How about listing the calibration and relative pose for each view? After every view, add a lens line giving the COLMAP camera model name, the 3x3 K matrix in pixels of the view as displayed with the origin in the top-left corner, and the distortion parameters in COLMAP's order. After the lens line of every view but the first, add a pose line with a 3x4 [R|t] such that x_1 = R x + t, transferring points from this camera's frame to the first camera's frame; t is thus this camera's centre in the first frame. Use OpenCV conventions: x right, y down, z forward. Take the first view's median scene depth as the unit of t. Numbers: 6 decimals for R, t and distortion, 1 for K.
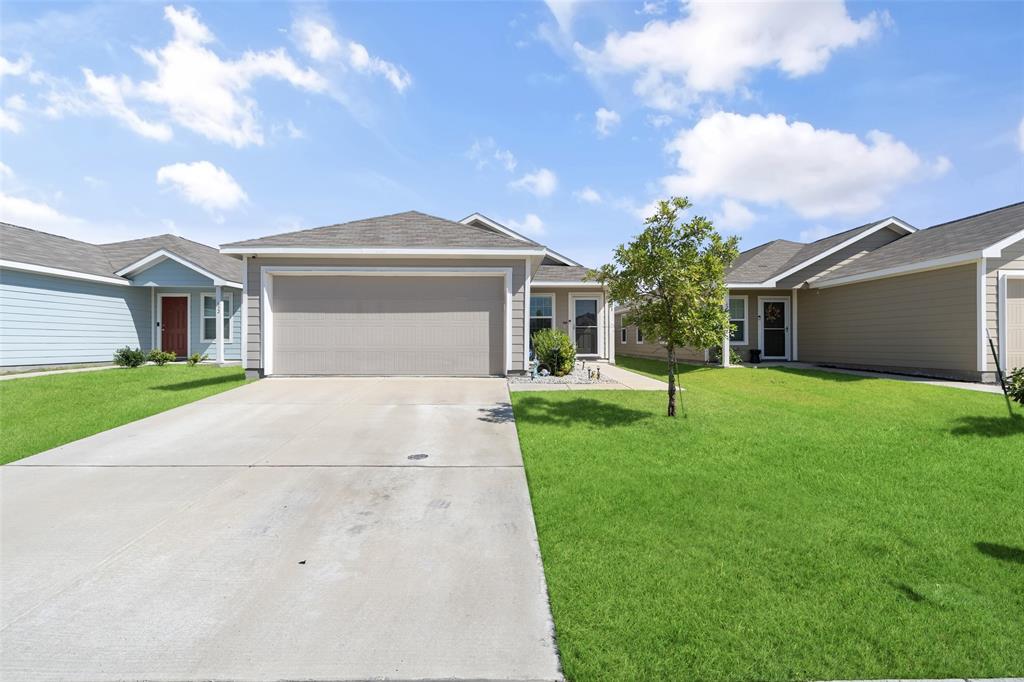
lens RADIAL K [[467.2, 0, 512.3], [0, 467.2, 338.9], [0, 0, 1]] dist [-0.000678, -0.000669]
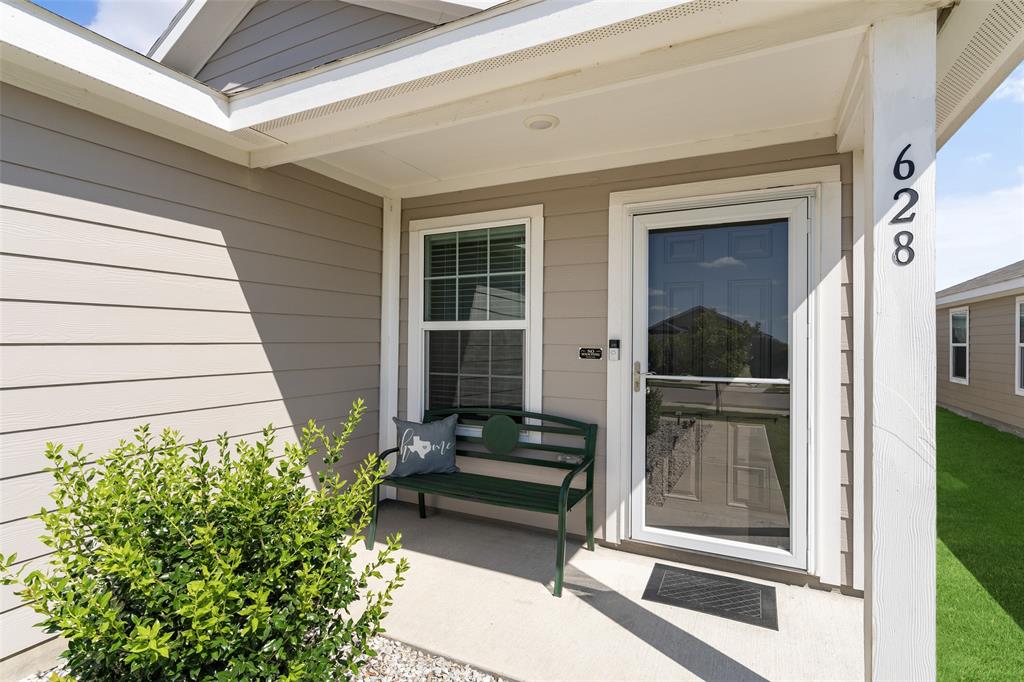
lens RADIAL K [[467.2, 0, 510.1], [0, 467.2, 338.5], [0, 0, 1]] dist [-0.000678, -0.000669]
pose [[0.870222, 0.006189, -0.492621, 0.178311], [-0.009122, 0.999952, -0.003550, -0.039431], [0.492576, 0.007583, 0.870237, 0.818215]]
